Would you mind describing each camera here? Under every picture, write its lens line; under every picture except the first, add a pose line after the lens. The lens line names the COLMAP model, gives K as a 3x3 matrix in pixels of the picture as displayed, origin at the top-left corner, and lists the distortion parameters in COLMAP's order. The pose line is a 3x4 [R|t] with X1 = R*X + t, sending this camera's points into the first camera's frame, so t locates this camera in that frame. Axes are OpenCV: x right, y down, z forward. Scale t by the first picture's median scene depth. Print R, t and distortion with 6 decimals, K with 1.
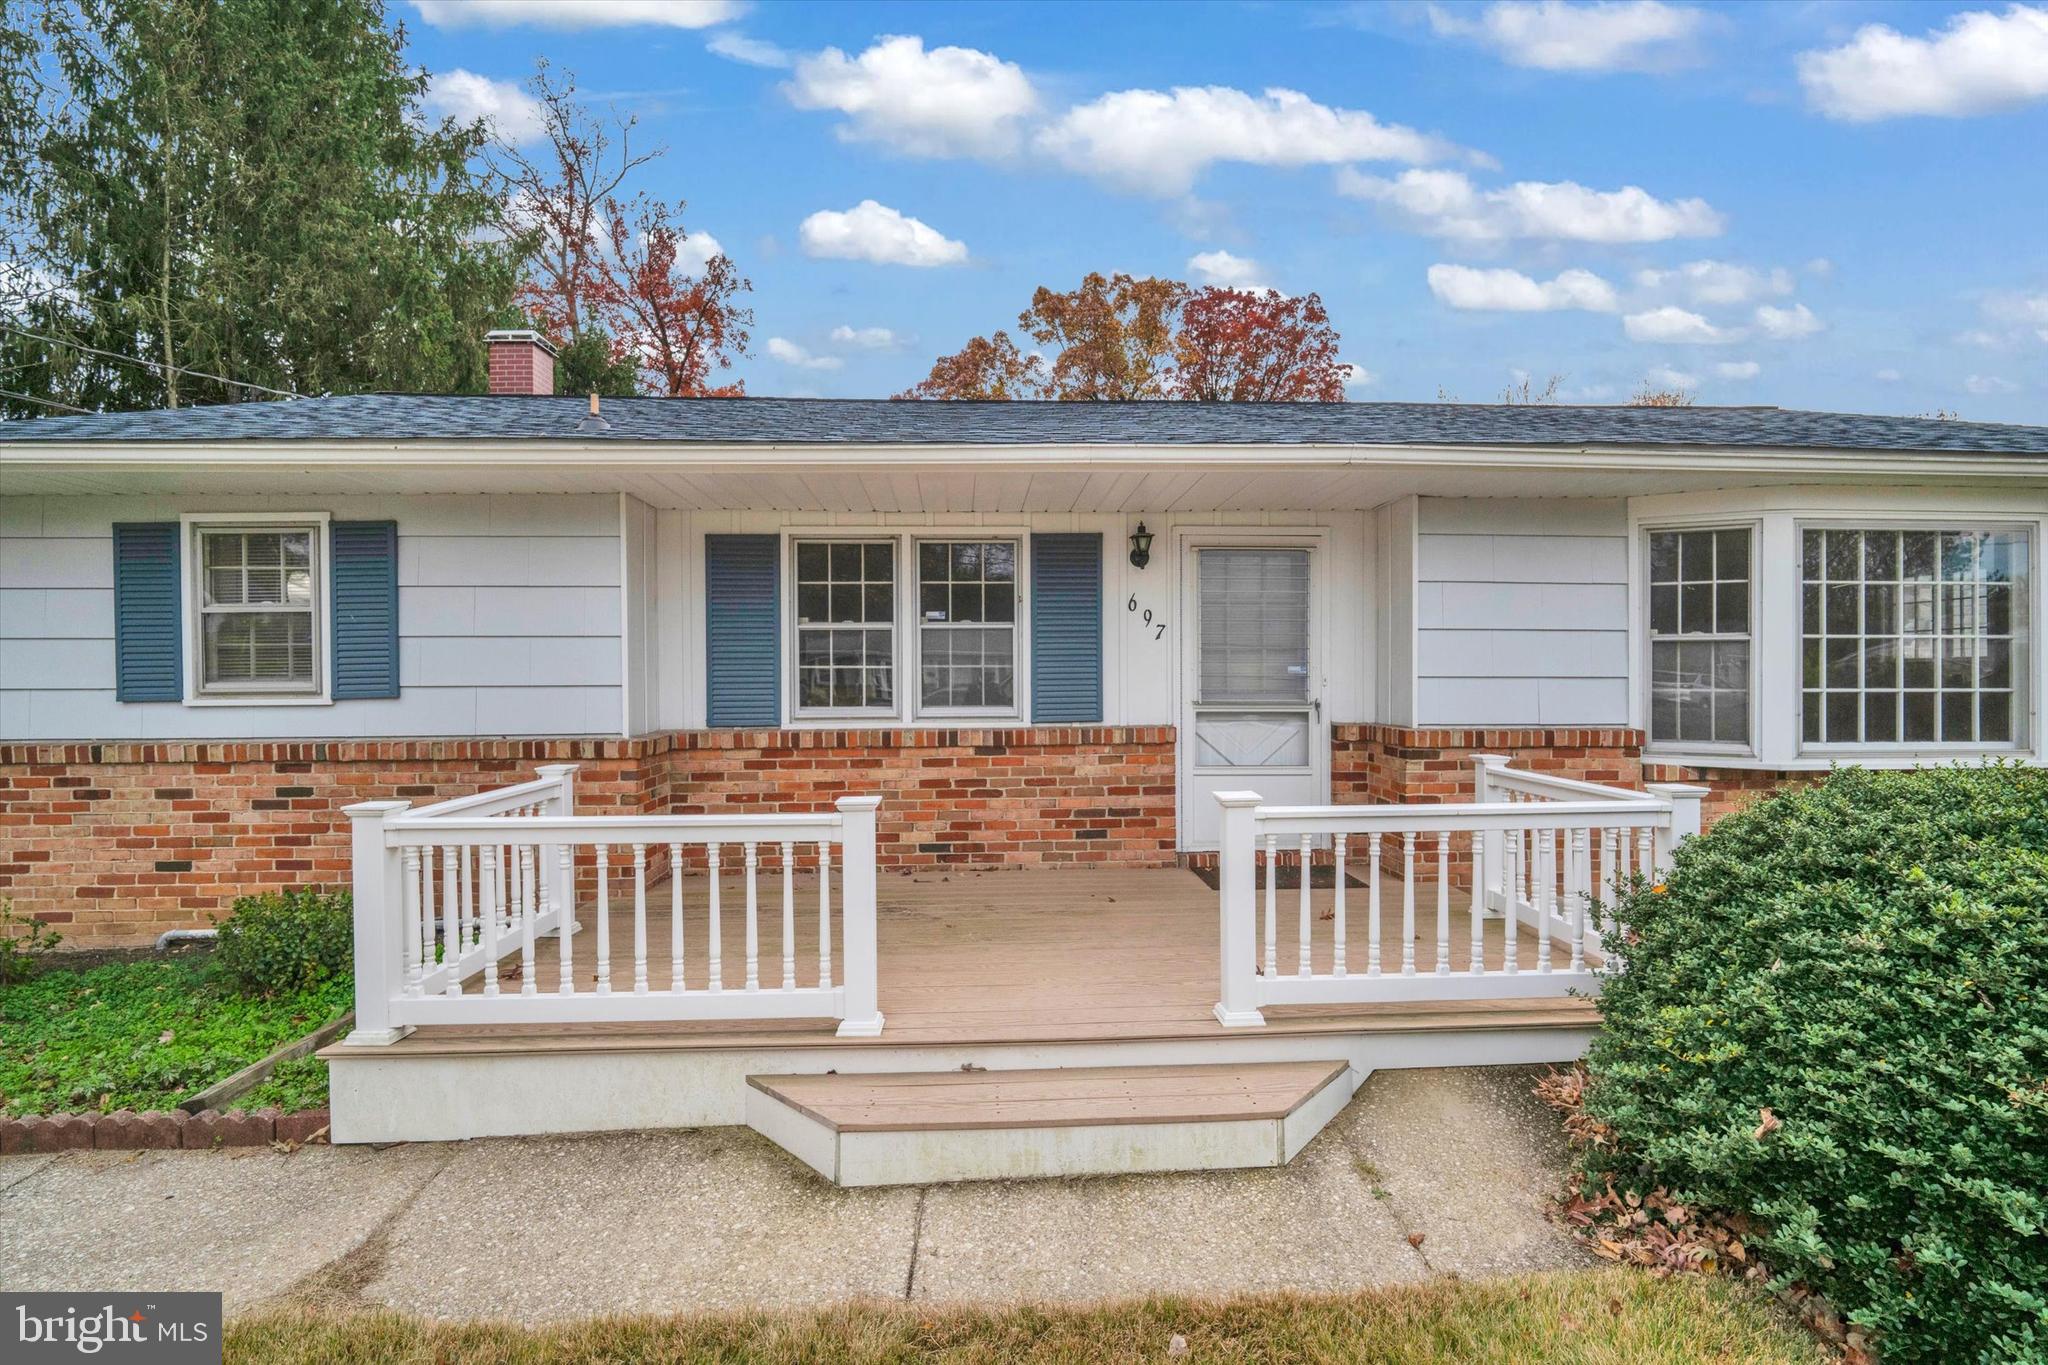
lens RADIAL K [[959.7, 0, 1045.8], [0, 959.7, 677.3], [0, 0, 1]] dist [-0.011992, -0.000875]
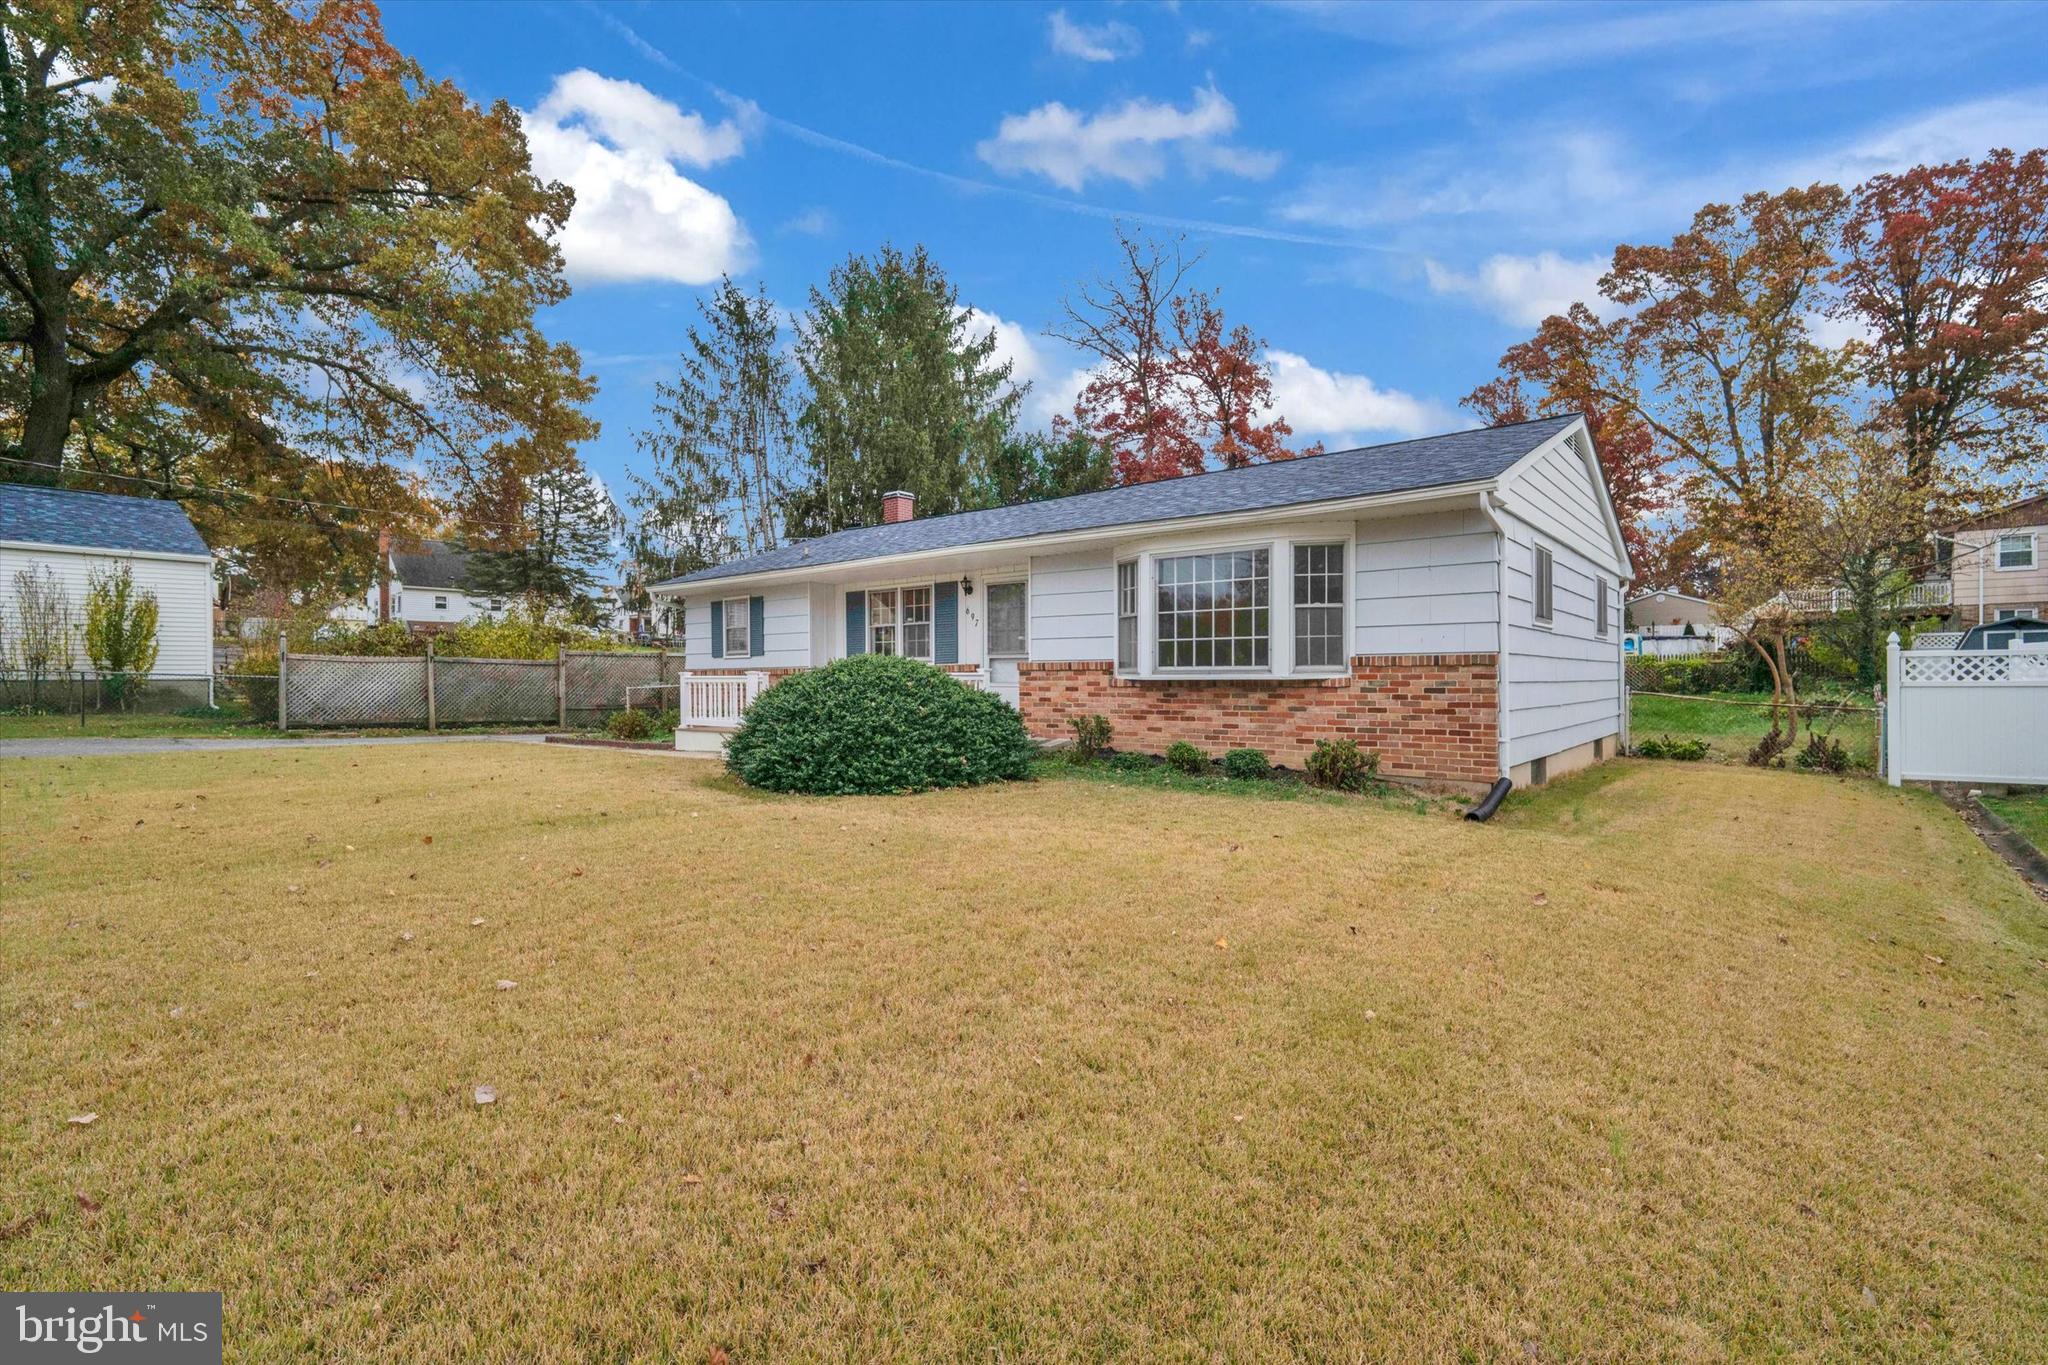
lens RADIAL K [[957.7, 0, 1026.3], [0, 957.7, 676.6], [0, 0, 1]] dist [-0.001963, -0.002001]
pose [[0.740194, -0.001197, -0.672392, 1.743619], [0.000185, 0.999999, -0.001577, 0.083650], [0.672393, 0.001043, 0.740193, -0.607106]]
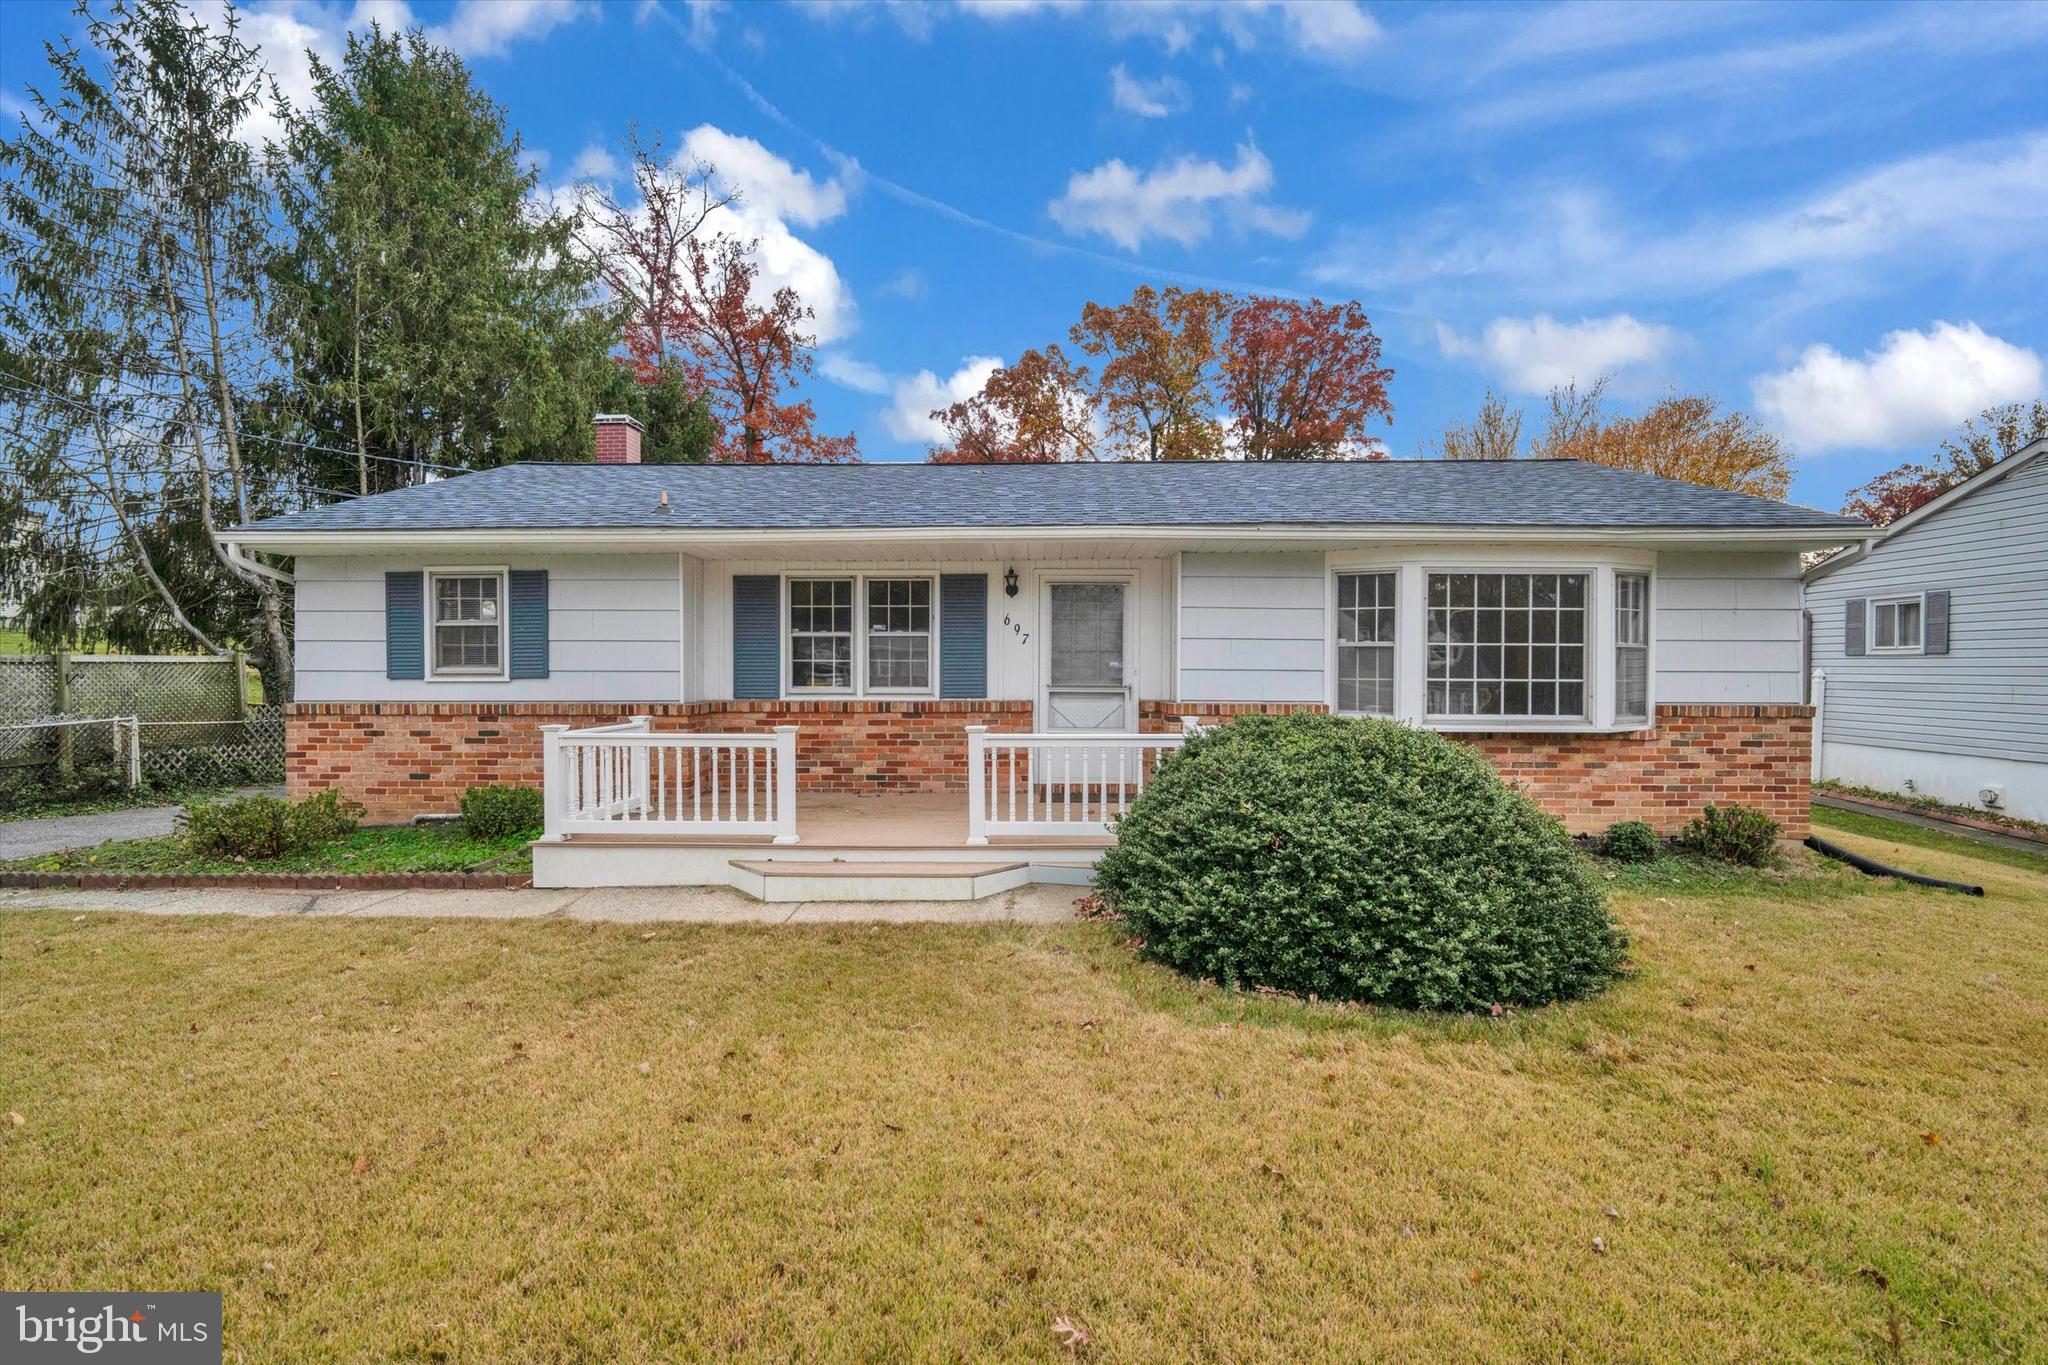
lens RADIAL K [[959.7, 0, 1045.8], [0, 959.7, 677.3], [0, 0, 1]] dist [-0.011992, -0.000875]
pose [[0.997119, 0.007330, -0.075492, 0.275178], [-0.007011, 0.999965, 0.004487, 0.006673], [0.075522, -0.003944, 0.997136, -0.527686]]
